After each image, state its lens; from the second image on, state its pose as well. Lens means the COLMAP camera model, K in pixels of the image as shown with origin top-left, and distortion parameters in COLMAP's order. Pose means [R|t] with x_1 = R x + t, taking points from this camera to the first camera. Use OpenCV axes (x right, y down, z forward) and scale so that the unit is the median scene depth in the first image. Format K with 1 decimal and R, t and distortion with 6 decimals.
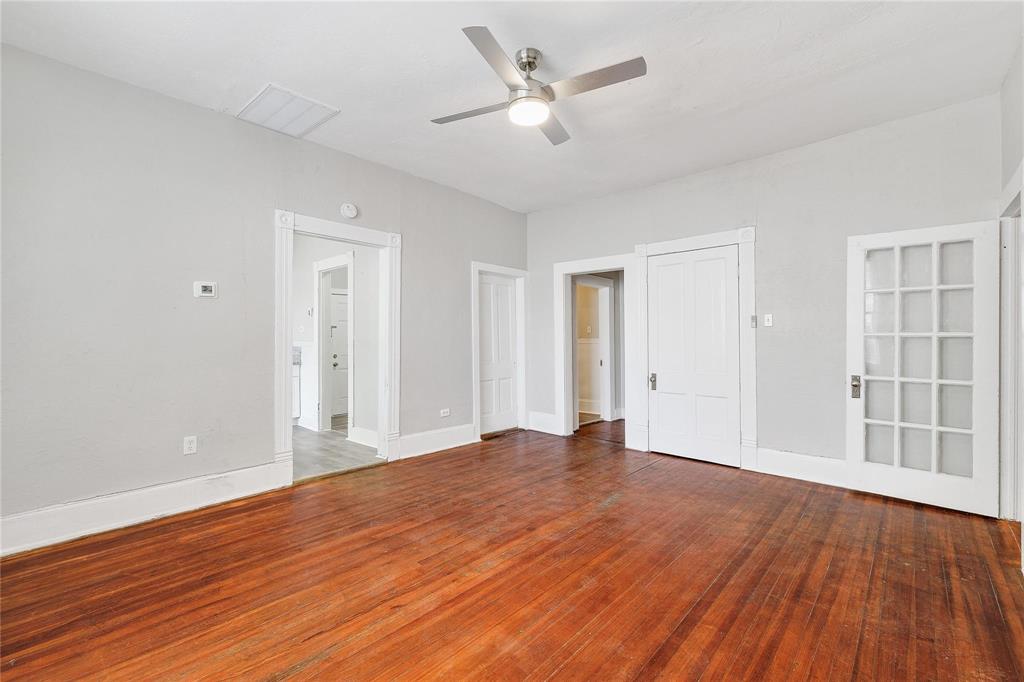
lens RADIAL K [[441.0, 0, 505.1], [0, 441.0, 337.7], [0, 0, 1]] dist [0.000809, 0.000260]
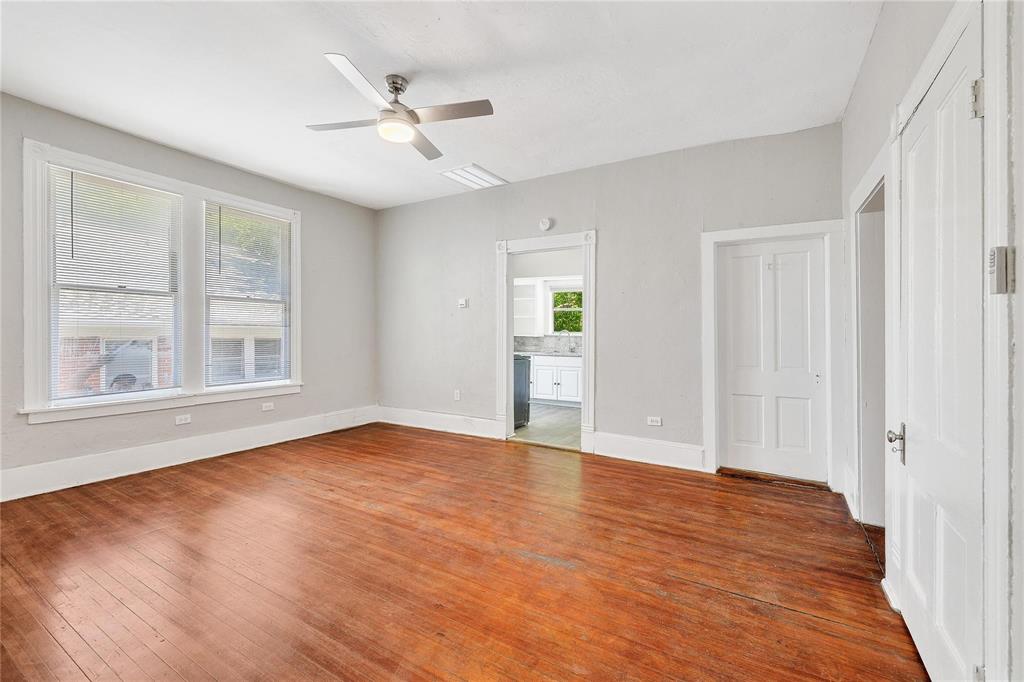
lens RADIAL K [[441.0, 0, 514.6], [0, 441.0, 336.7], [0, 0, 1]] dist [0.000809, 0.000260]
pose [[0.203164, 0.008323, -0.979109, 1.069526], [-0.007083, 0.999950, 0.007031, 0.003751], [0.979119, 0.005507, 0.203213, 0.928391]]
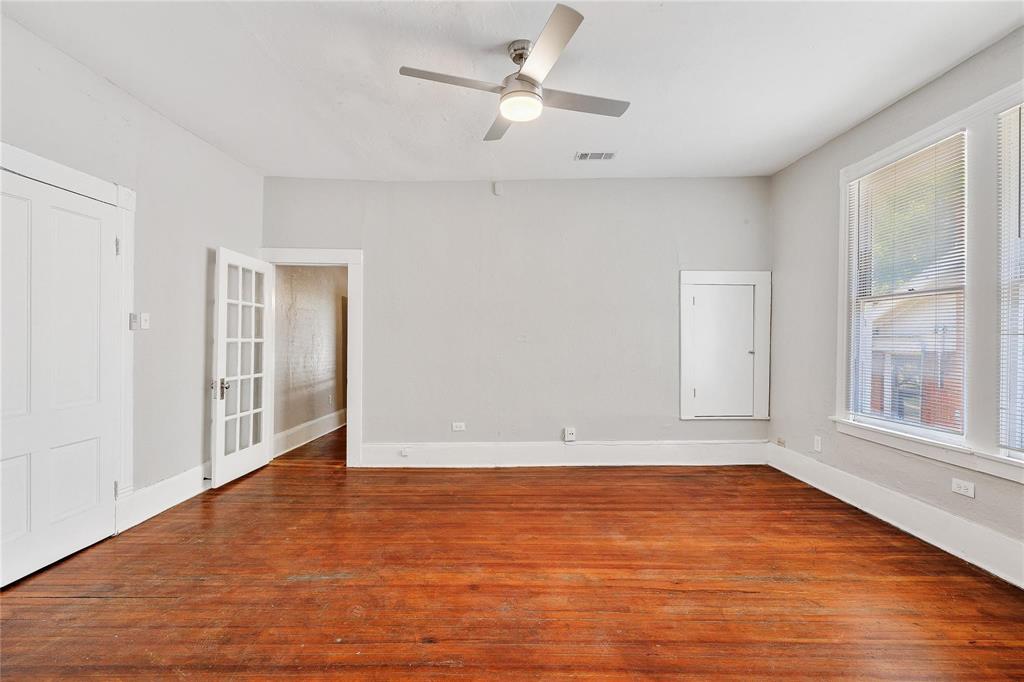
lens RADIAL K [[441.0, 0, 509.6], [0, 441.0, 341.1], [0, 0, 1]] dist [0.000809, 0.000260]
pose [[-0.672234, -0.000754, 0.740338, -0.553670], [-0.000604, 1.000000, 0.000469, -0.007051], [-0.740339, -0.000132, -0.672234, 1.441611]]
